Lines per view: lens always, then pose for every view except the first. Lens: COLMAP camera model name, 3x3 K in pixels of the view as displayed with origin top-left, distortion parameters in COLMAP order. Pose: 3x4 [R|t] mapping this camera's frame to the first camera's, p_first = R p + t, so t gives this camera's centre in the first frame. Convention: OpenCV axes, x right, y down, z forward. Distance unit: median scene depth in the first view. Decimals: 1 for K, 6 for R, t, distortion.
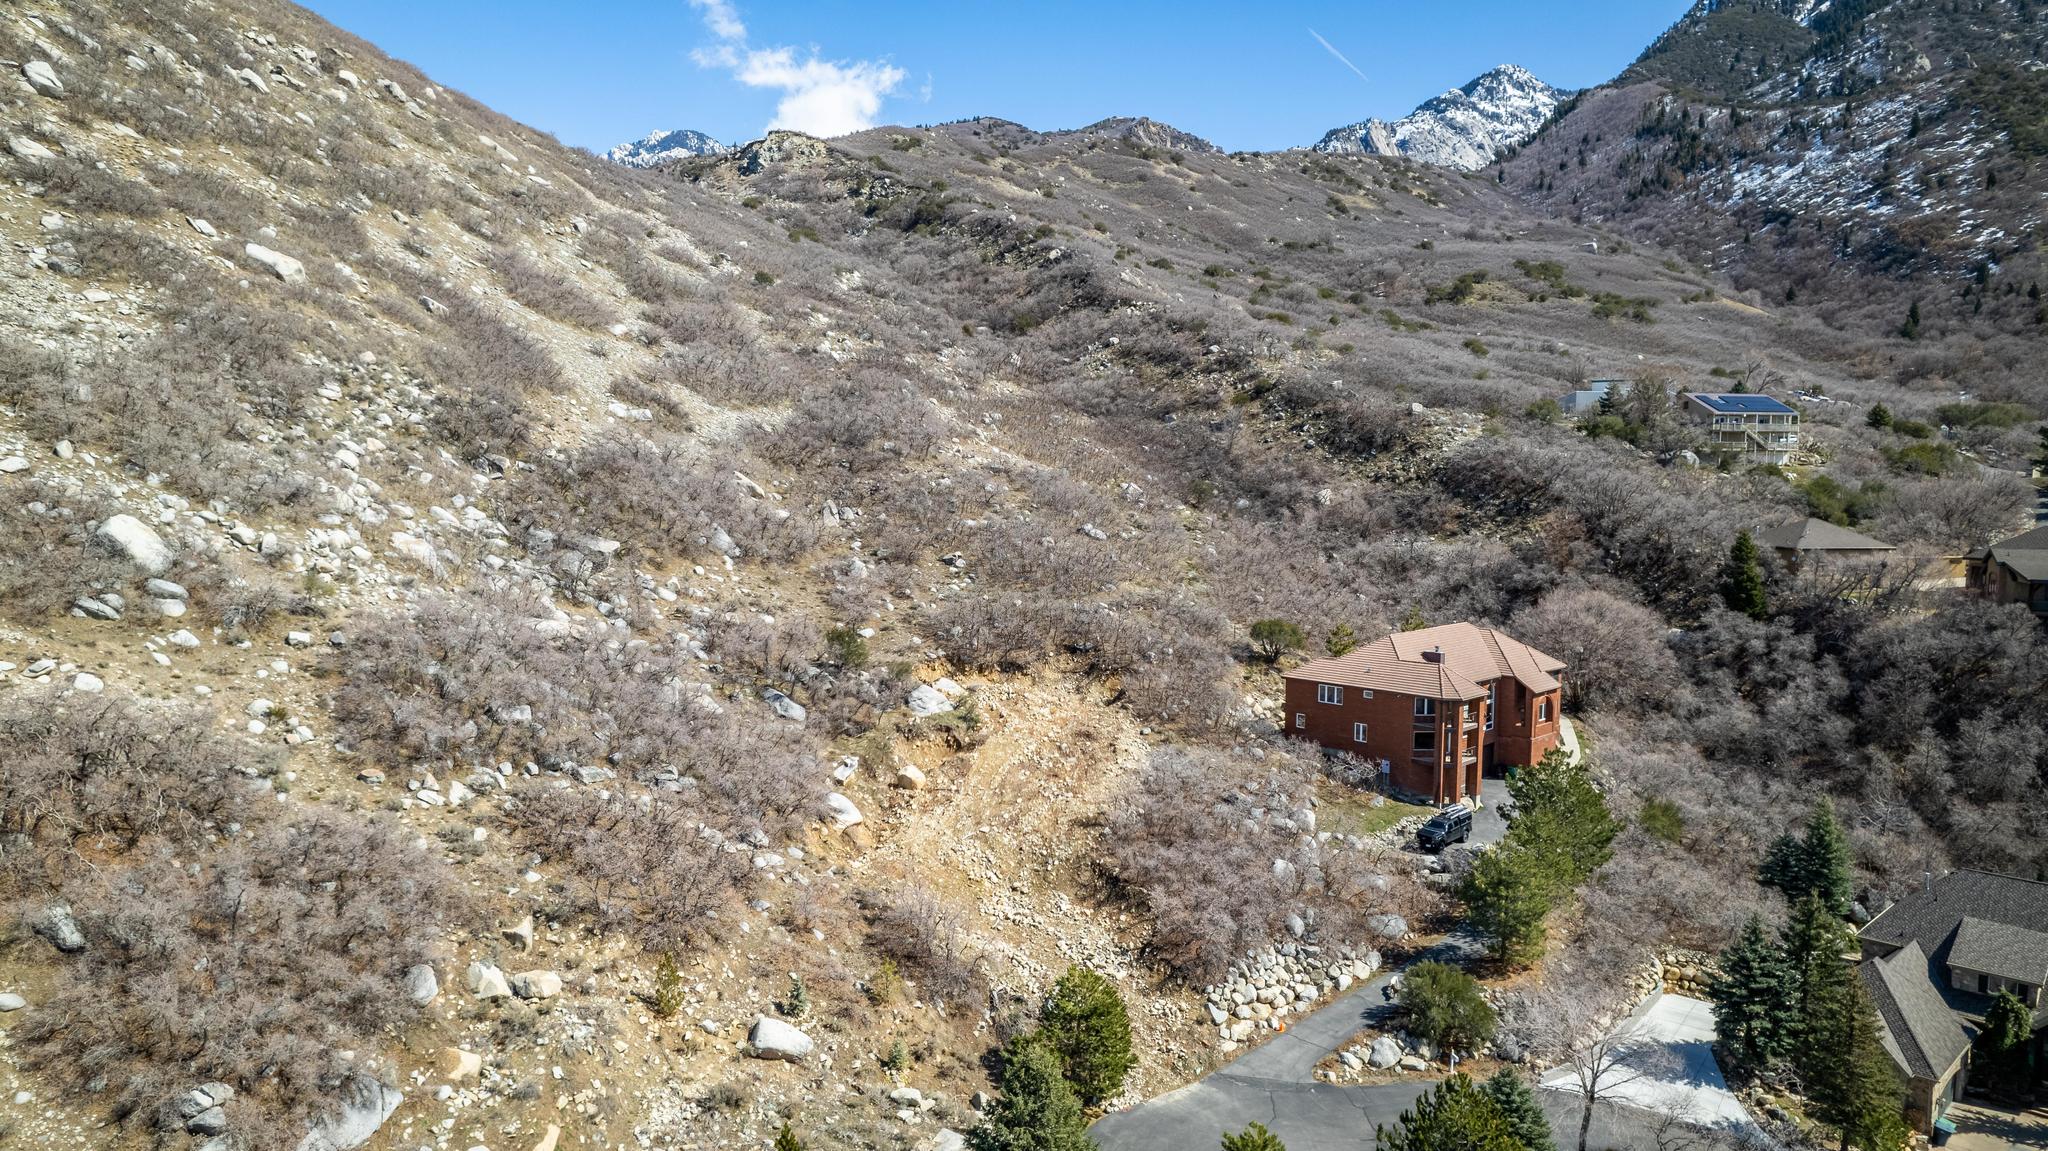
lens RADIAL K [[1319.2, 0, 1027.2], [0, 1319.2, 592.3], [0, 0, 1]] dist [-0.078555, 0.071014]
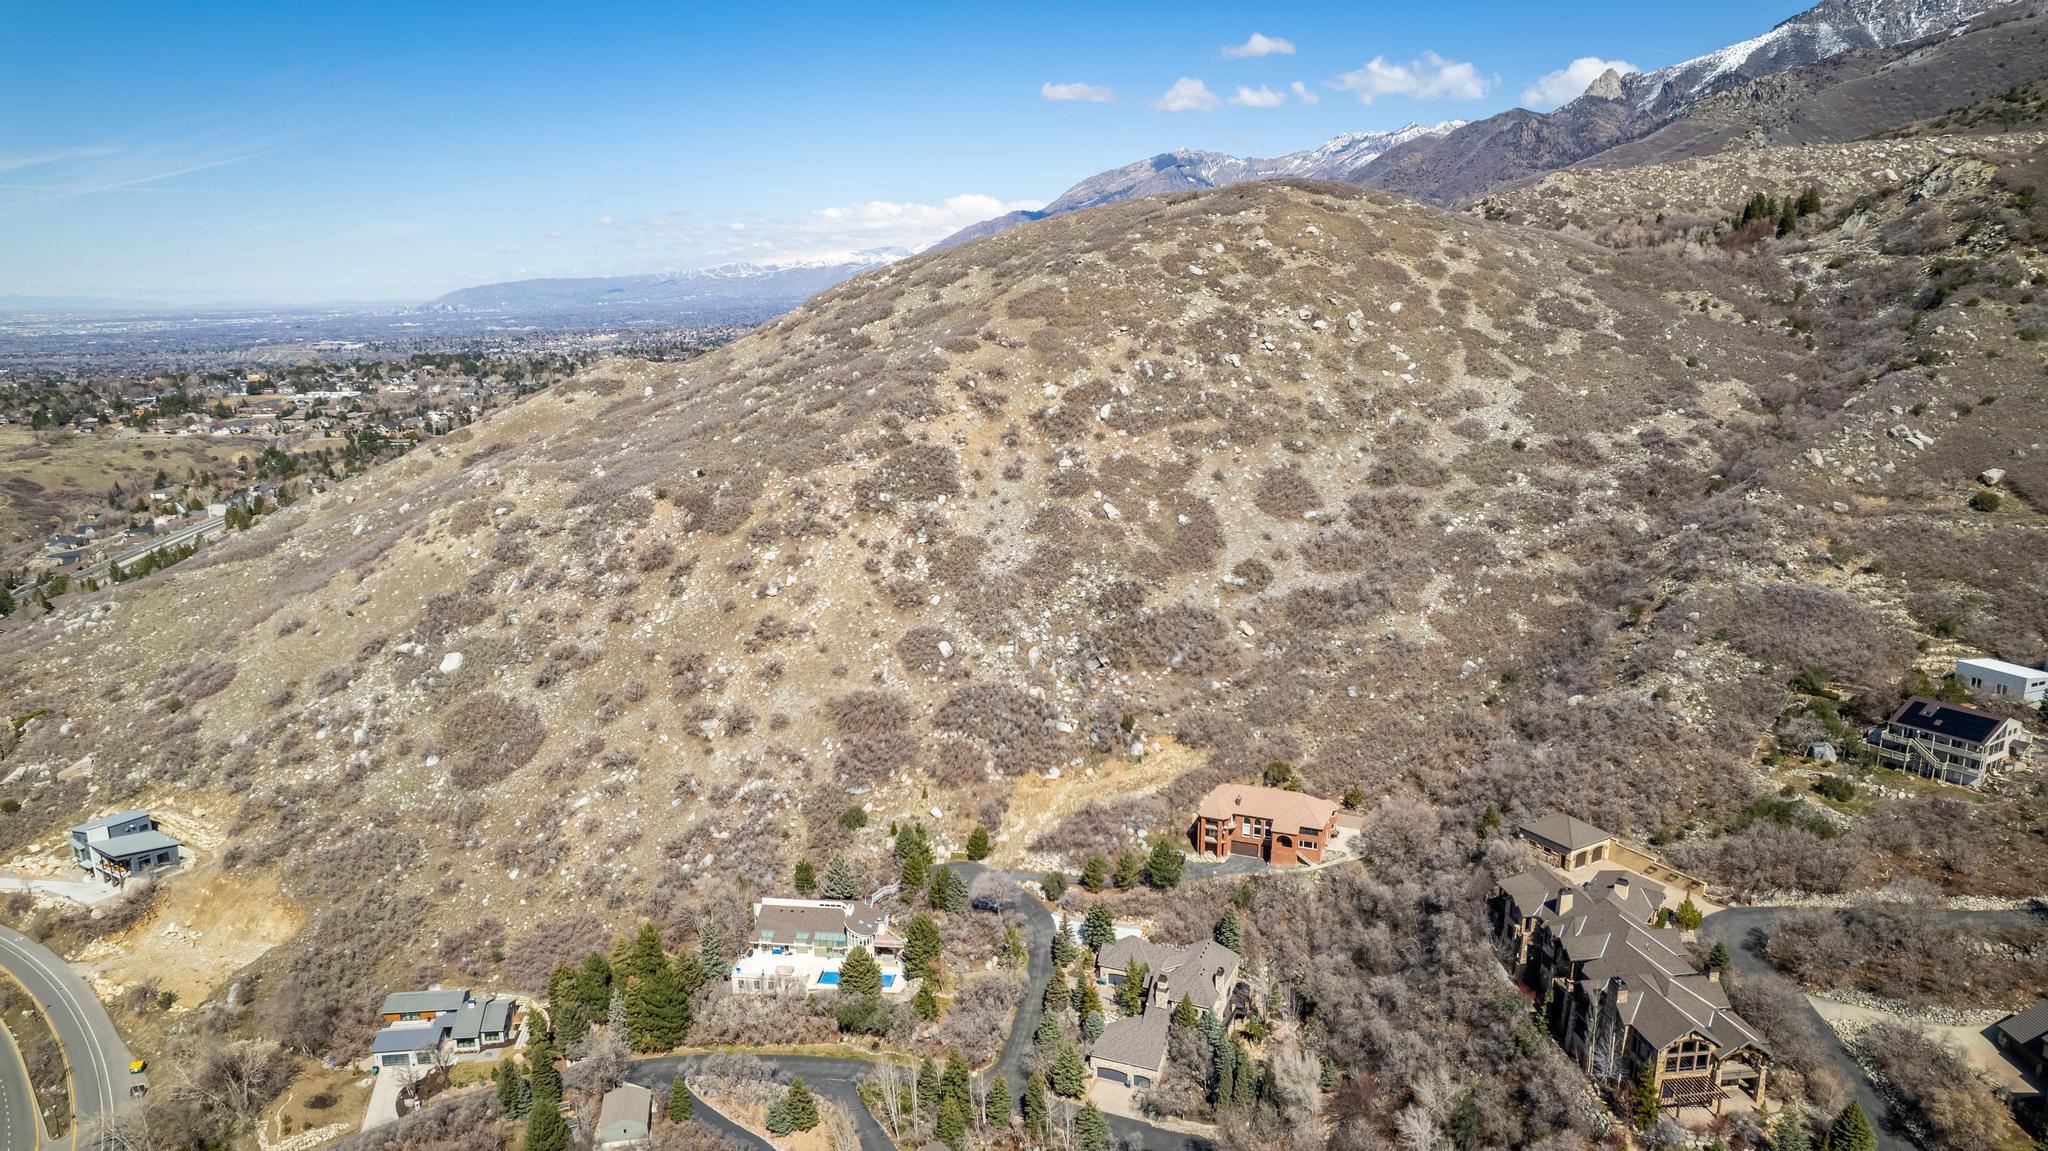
lens RADIAL K [[1319.2, 0, 1027.2], [0, 1319.2, 592.3], [0, 0, 1]] dist [-0.078555, 0.071014]
pose [[0.404855, 0.208858, -0.890209, 1.198494], [-0.075959, 0.977881, 0.194882, -0.409618], [0.911221, -0.011279, 0.411764, -0.174195]]
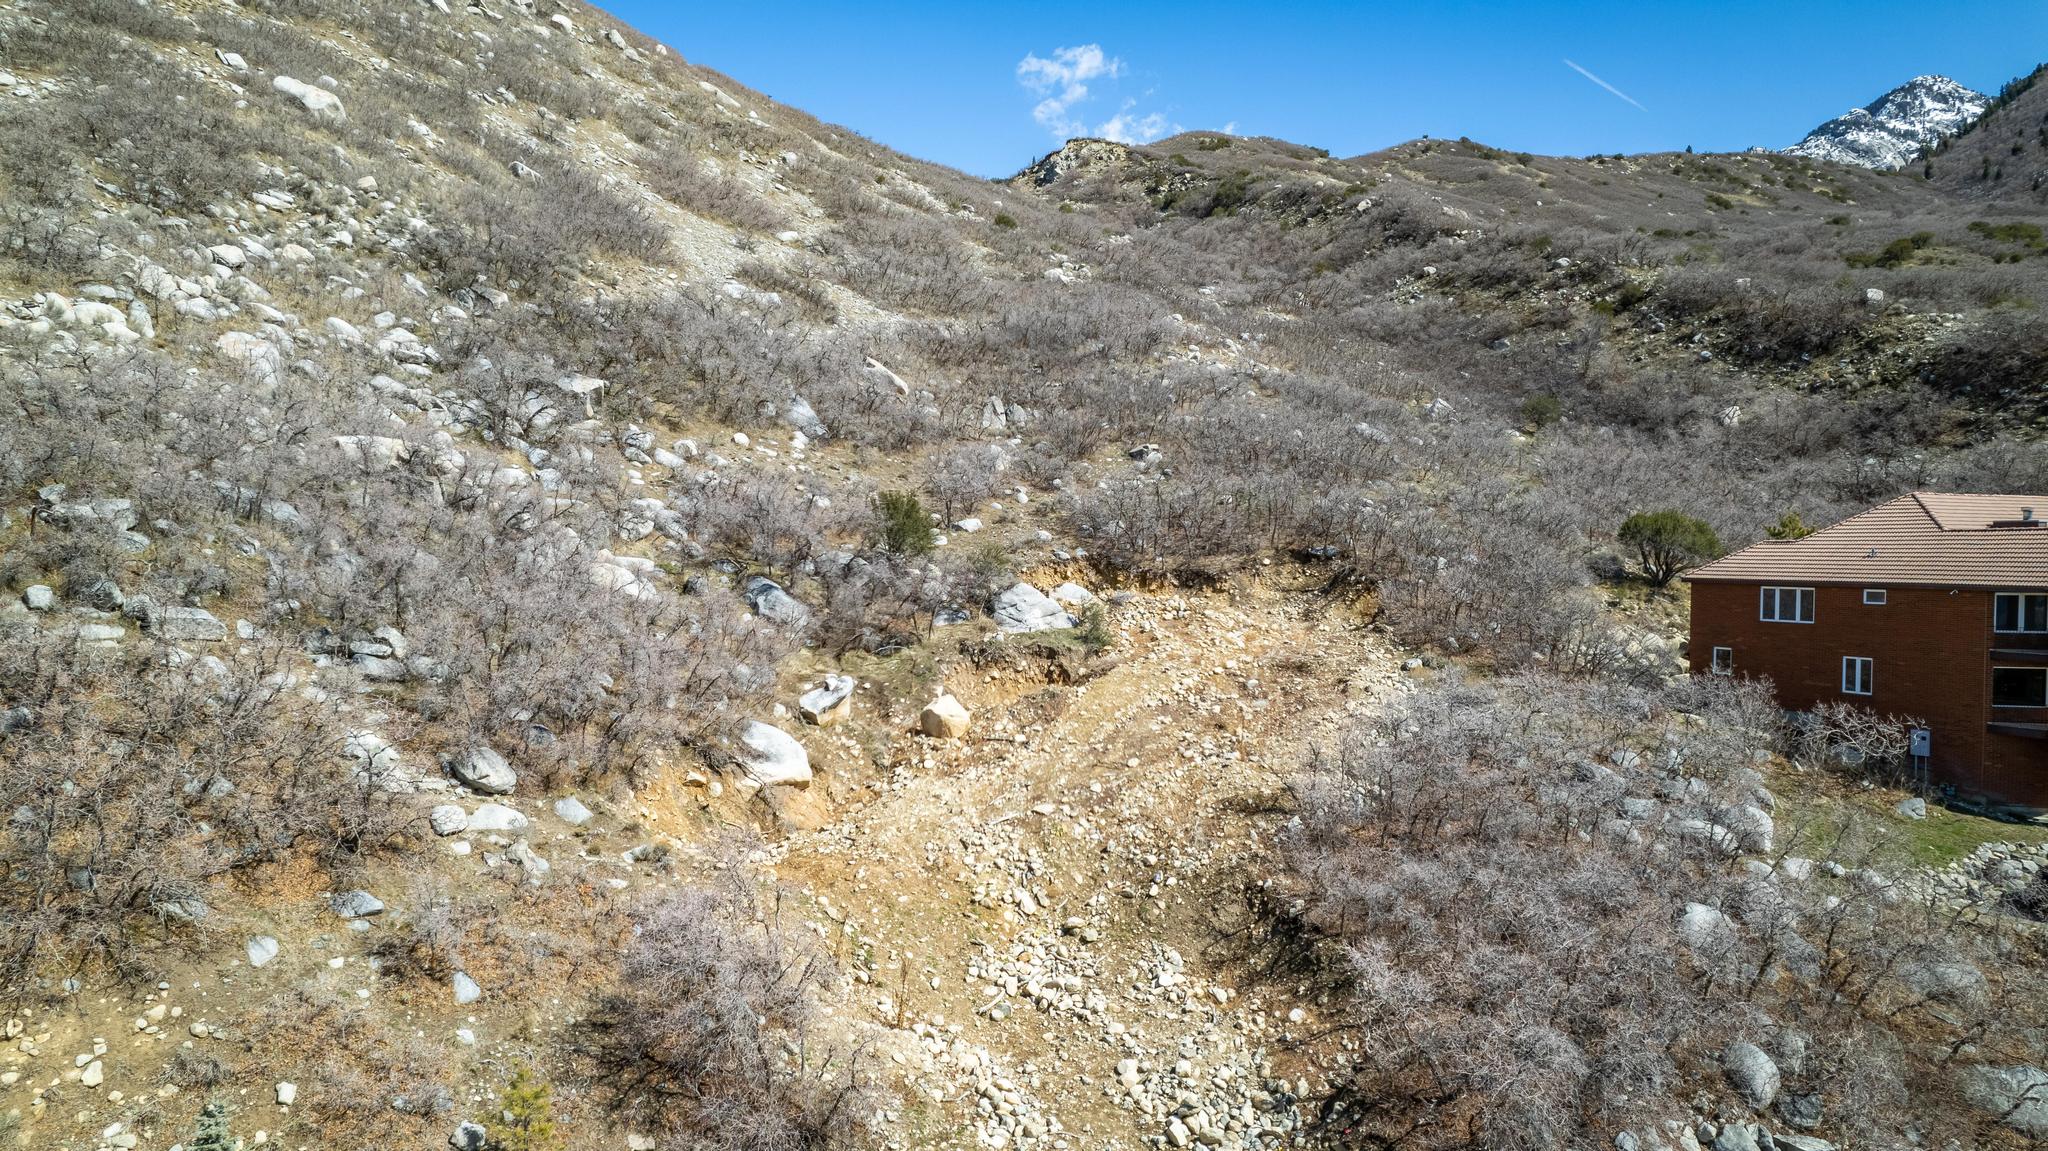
lens RADIAL K [[1319.2, 0, 1027.2], [0, 1319.2, 592.3], [0, 0, 1]] dist [-0.078555, 0.071014]
pose [[0.967653, 0.007723, -0.252165, 0.039254], [-0.021303, 0.998463, -0.051167, 0.057567], [0.251382, 0.054883, 0.966331, 0.239791]]
